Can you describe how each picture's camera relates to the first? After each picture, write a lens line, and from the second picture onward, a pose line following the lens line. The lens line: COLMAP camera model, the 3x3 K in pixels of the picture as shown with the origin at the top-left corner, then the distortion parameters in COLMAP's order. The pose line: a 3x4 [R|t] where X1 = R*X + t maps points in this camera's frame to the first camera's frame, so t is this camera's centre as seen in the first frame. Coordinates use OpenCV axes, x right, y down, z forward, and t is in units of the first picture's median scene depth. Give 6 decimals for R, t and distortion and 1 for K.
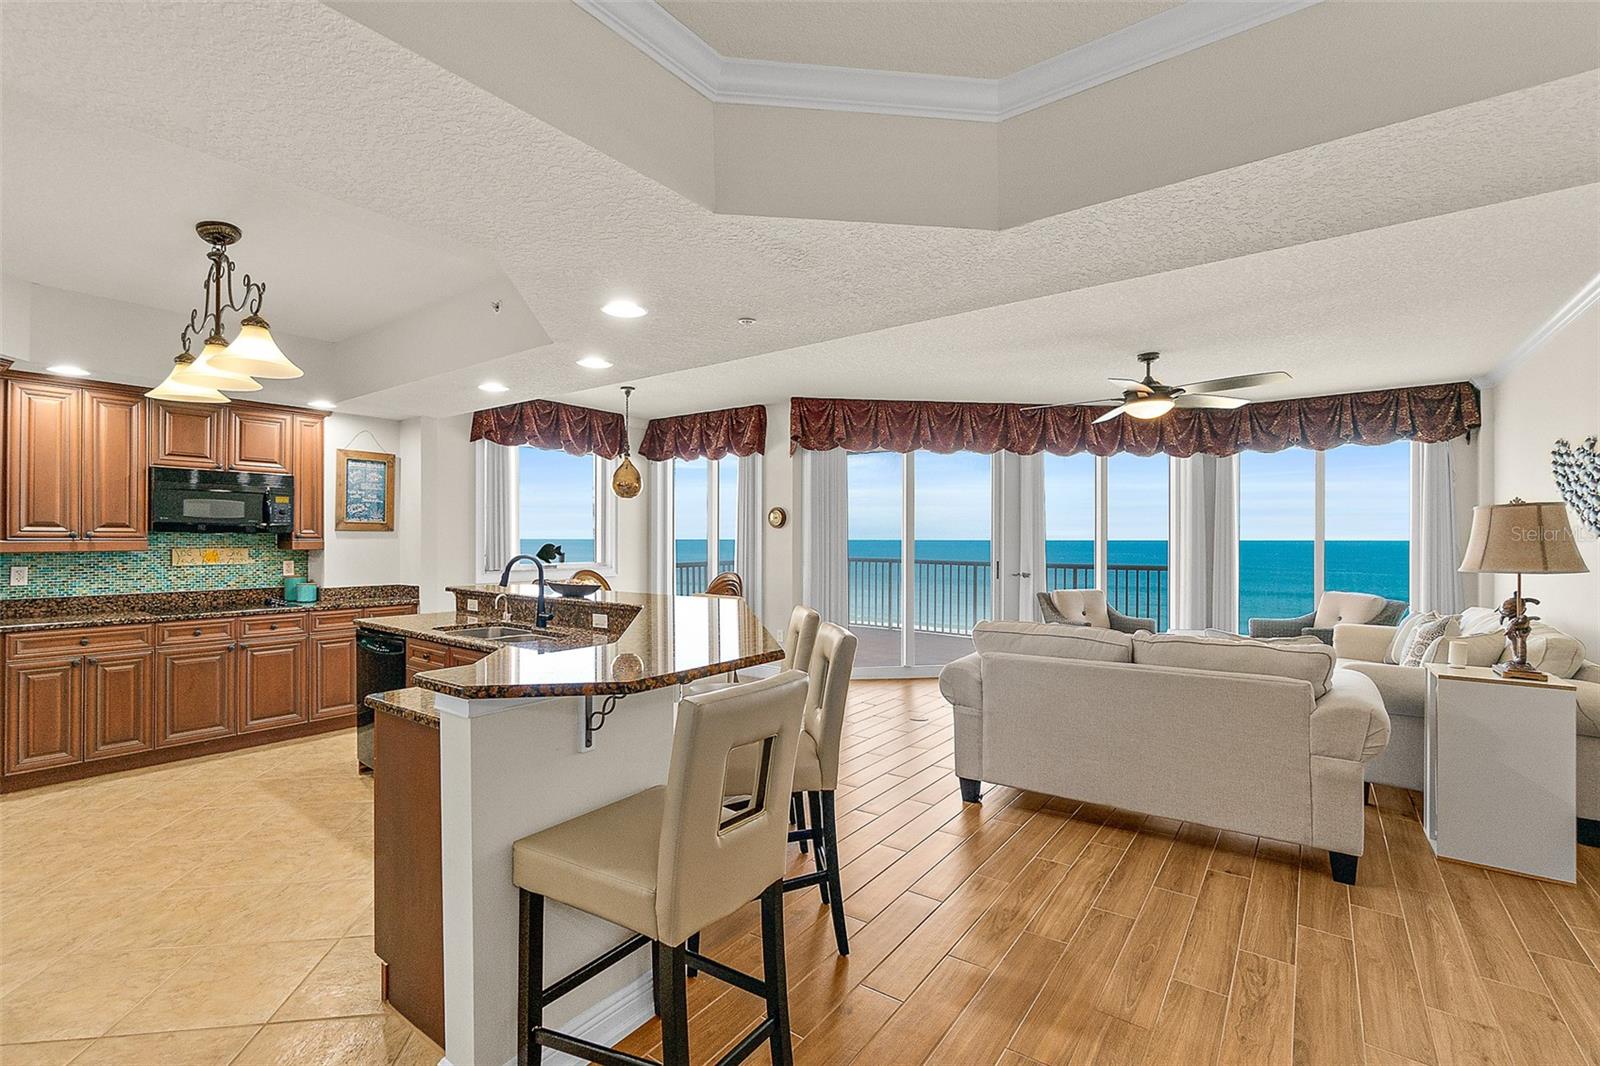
lens RADIAL K [[699.8, 0, 785.7], [0, 699.8, 534.8], [0, 0, 1]] dist [-0.001517, 0.000414]
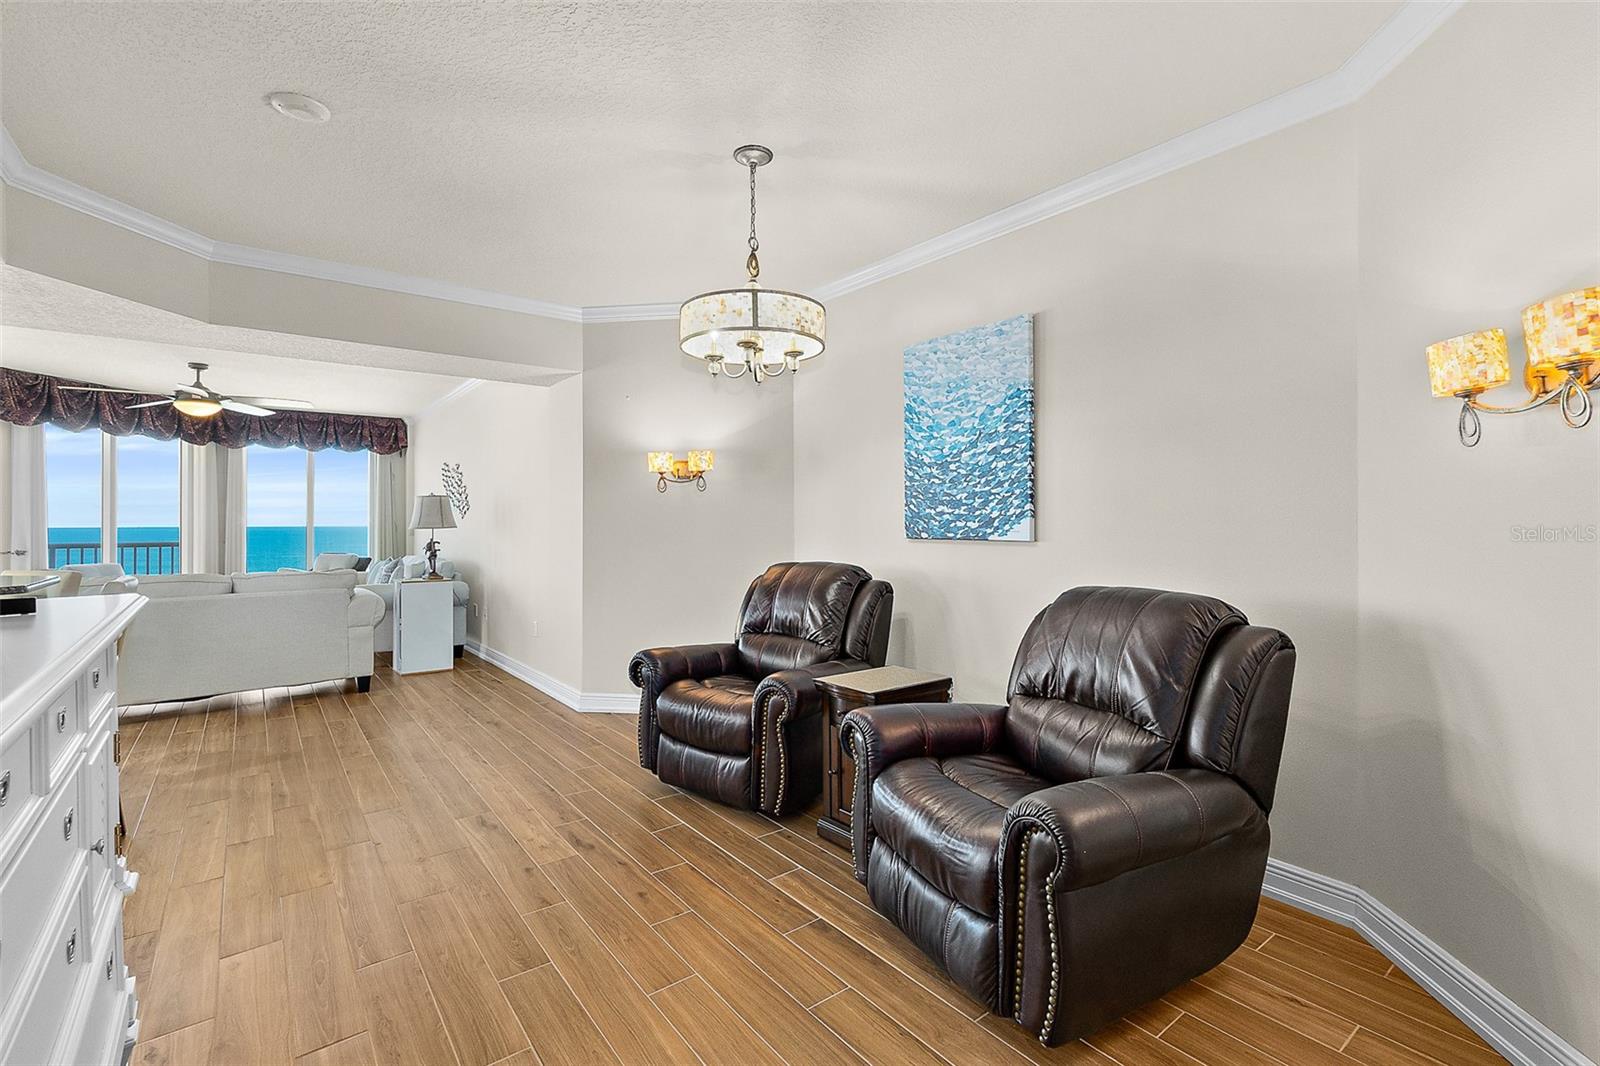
lens RADIAL K [[699.8, 0, 787.7], [0, 699.8, 527.9], [0, 0, 1]] dist [-0.001517, 0.000414]
pose [[0.267041, -0.006752, 0.963662, -0.396712], [-0.003453, 0.999962, 0.007963, 0.018818], [-0.963679, -0.005454, 0.267008, -0.337077]]
